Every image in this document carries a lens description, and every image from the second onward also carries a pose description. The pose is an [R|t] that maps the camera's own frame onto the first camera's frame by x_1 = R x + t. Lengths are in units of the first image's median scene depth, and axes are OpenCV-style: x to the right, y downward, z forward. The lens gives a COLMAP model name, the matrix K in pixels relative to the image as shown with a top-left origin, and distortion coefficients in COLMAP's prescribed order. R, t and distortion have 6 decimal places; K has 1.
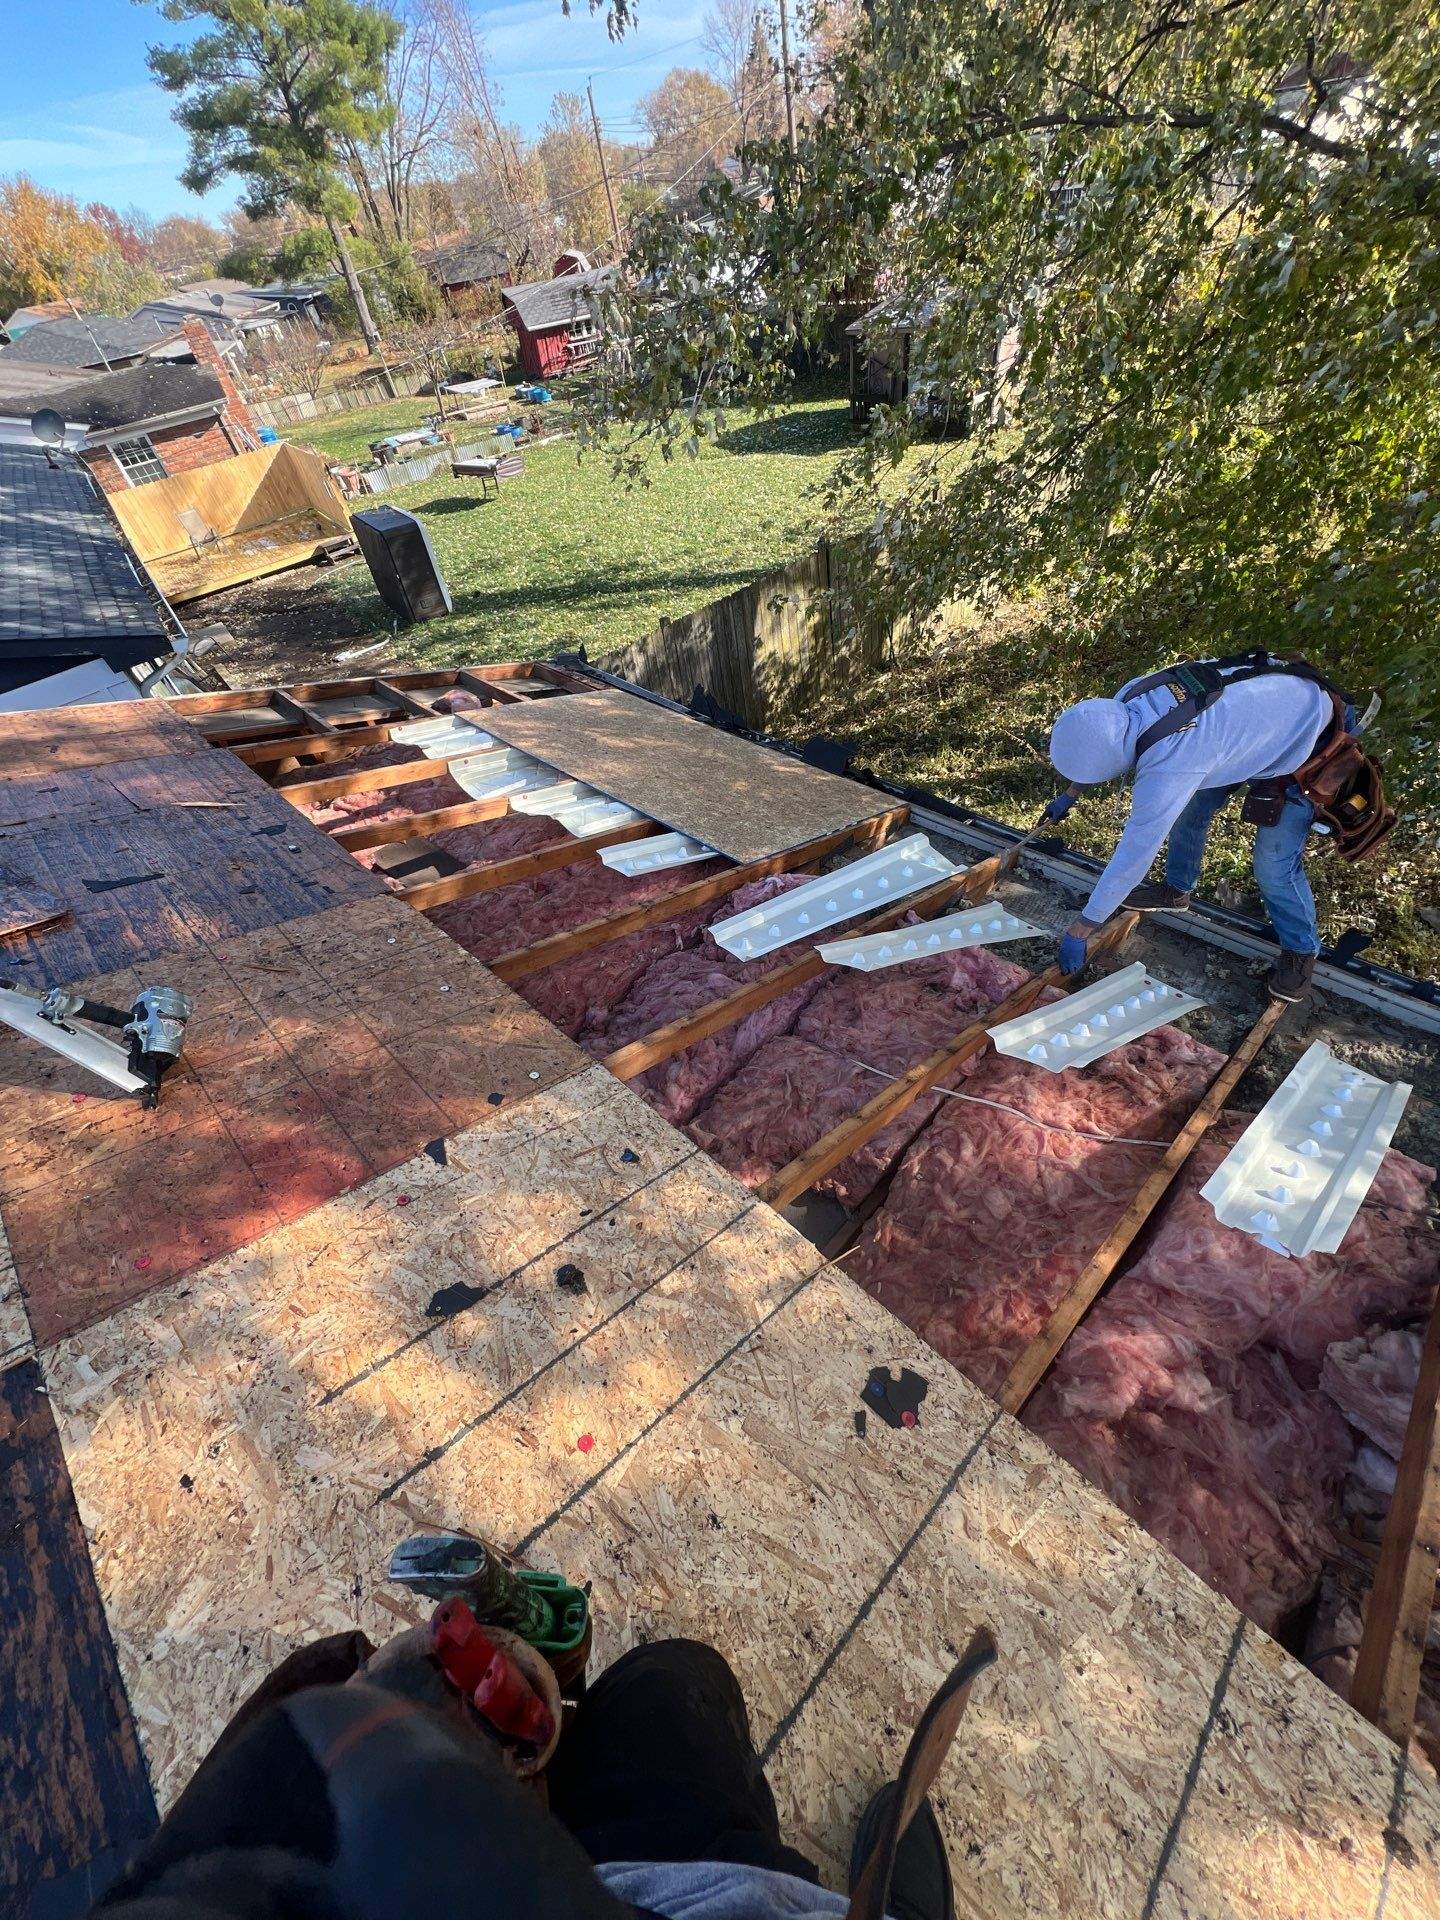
lens RADIAL K [[767.5, 0, 714.8], [0, 767.5, 957.8], [0, 0, 1]] dist [-0.001348, -0.000388]
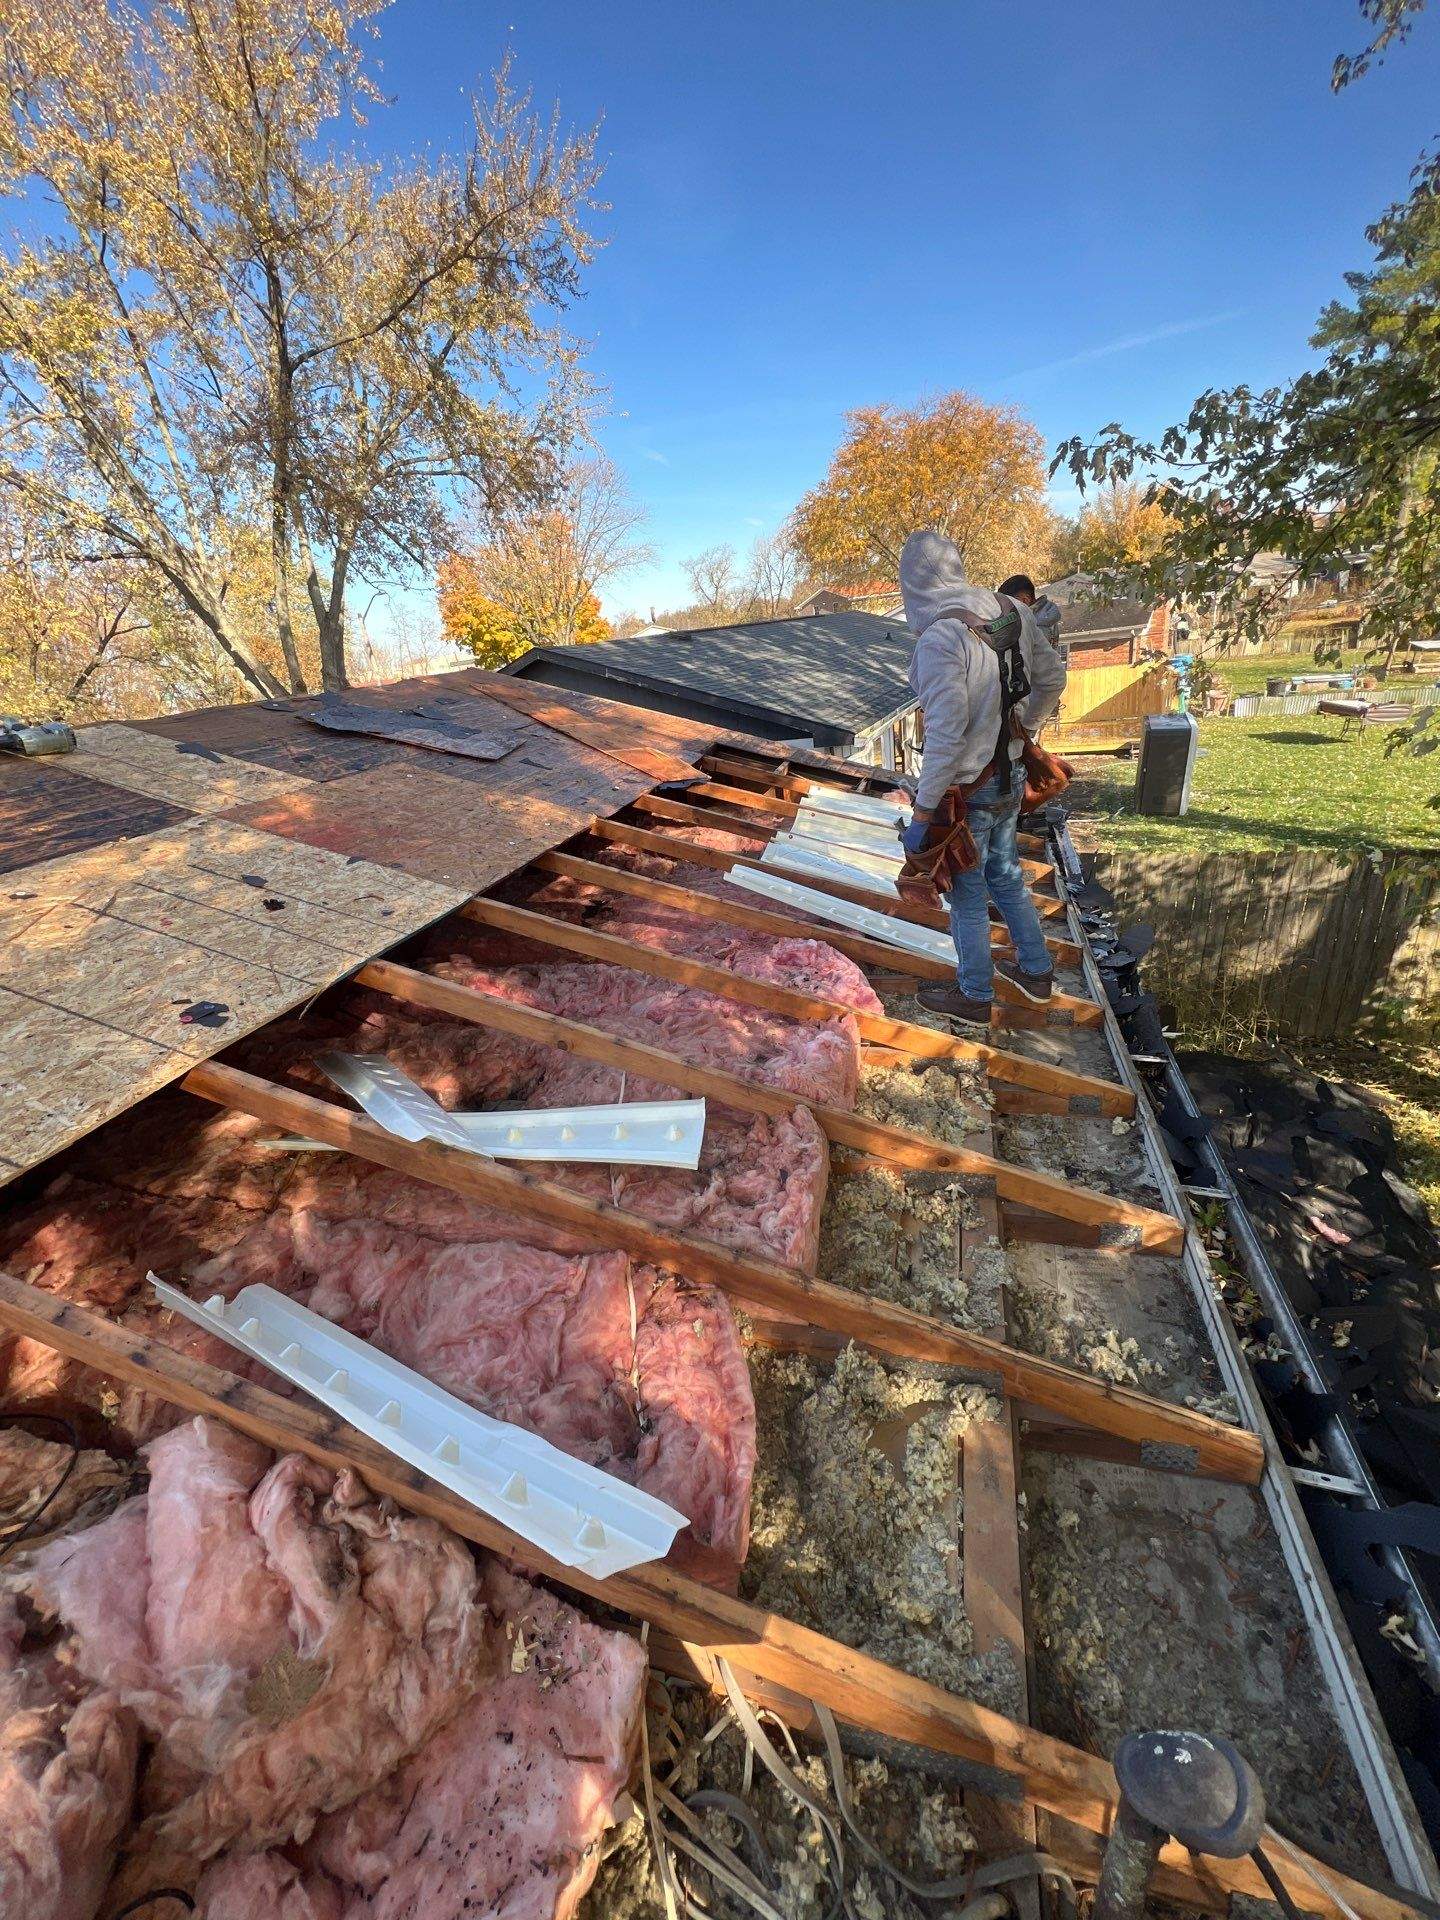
lens RADIAL K [[767.5, 0, 714.8], [0, 767.5, 957.8], [0, 0, 1]] dist [-0.001348, -0.000388]
pose [[0.502628, 0.411192, -0.760451, 0.260678], [-0.579544, 0.812977, 0.056538, -0.022369], [0.641478, 0.412297, 0.646929, 0.093748]]
